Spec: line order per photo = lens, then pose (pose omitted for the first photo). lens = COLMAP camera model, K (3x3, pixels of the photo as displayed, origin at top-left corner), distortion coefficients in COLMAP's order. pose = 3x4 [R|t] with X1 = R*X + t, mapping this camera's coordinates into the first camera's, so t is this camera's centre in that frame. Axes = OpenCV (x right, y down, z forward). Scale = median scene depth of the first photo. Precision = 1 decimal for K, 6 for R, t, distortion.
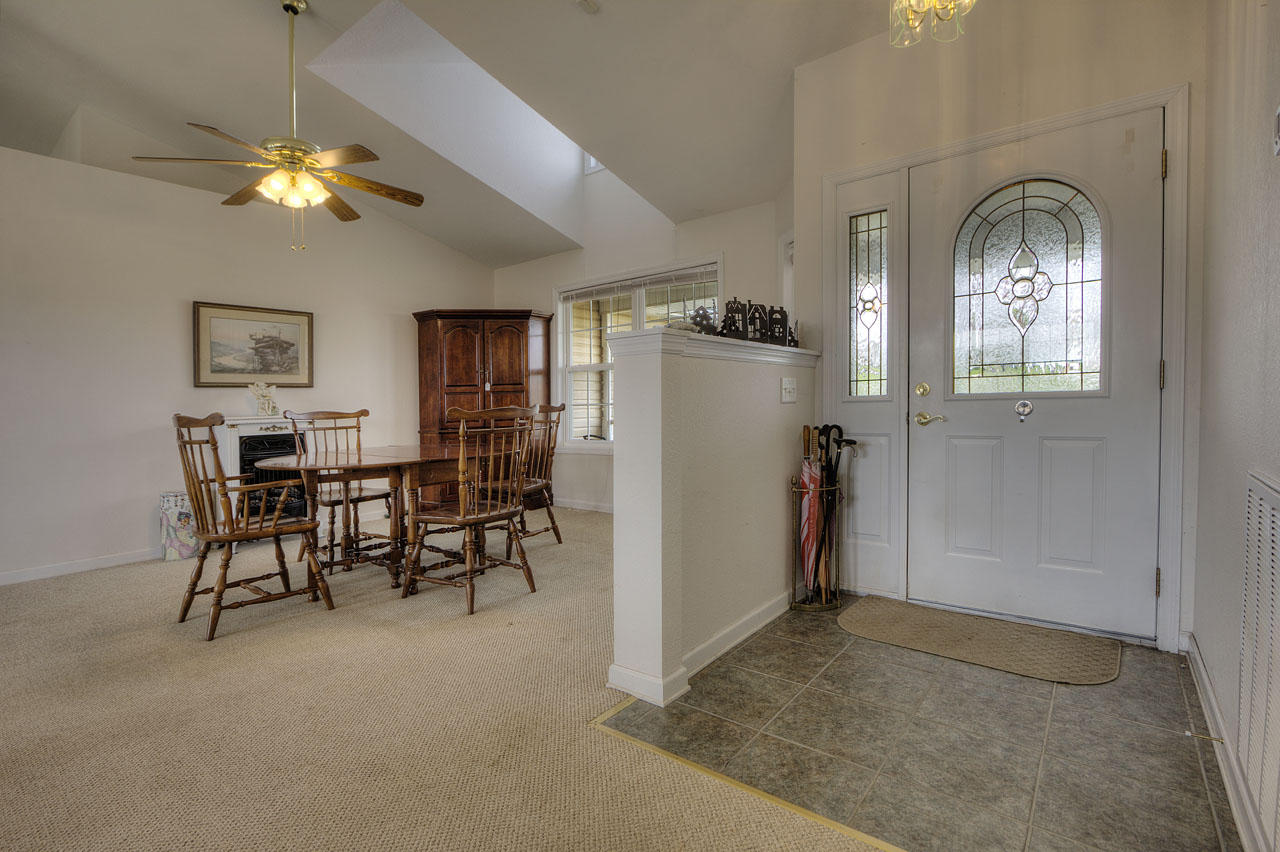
lens RADIAL K [[580.2, 0, 639.2], [0, 580.2, 406.2], [0, 0, 1]] dist [0.001786, 0.000346]
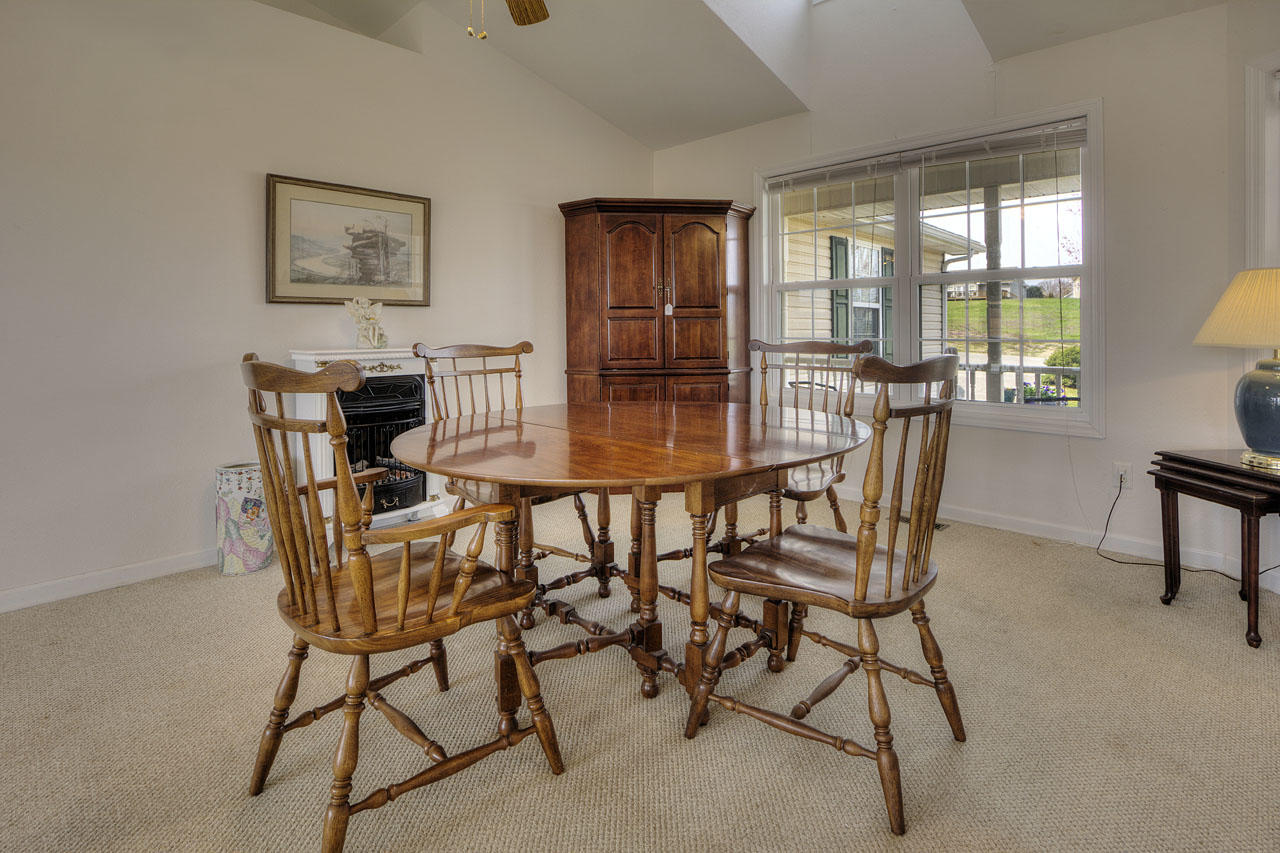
lens RADIAL K [[609.8, 0, 672.5], [0, 609.8, 339.3], [0, 0, 1]] dist [-0.004946, -0.000135]
pose [[0.998675, 0.019599, -0.047585, -0.255395], [-0.019121, 0.999762, 0.010488, -0.007006], [0.047780, -0.009564, 0.998812, 0.310315]]
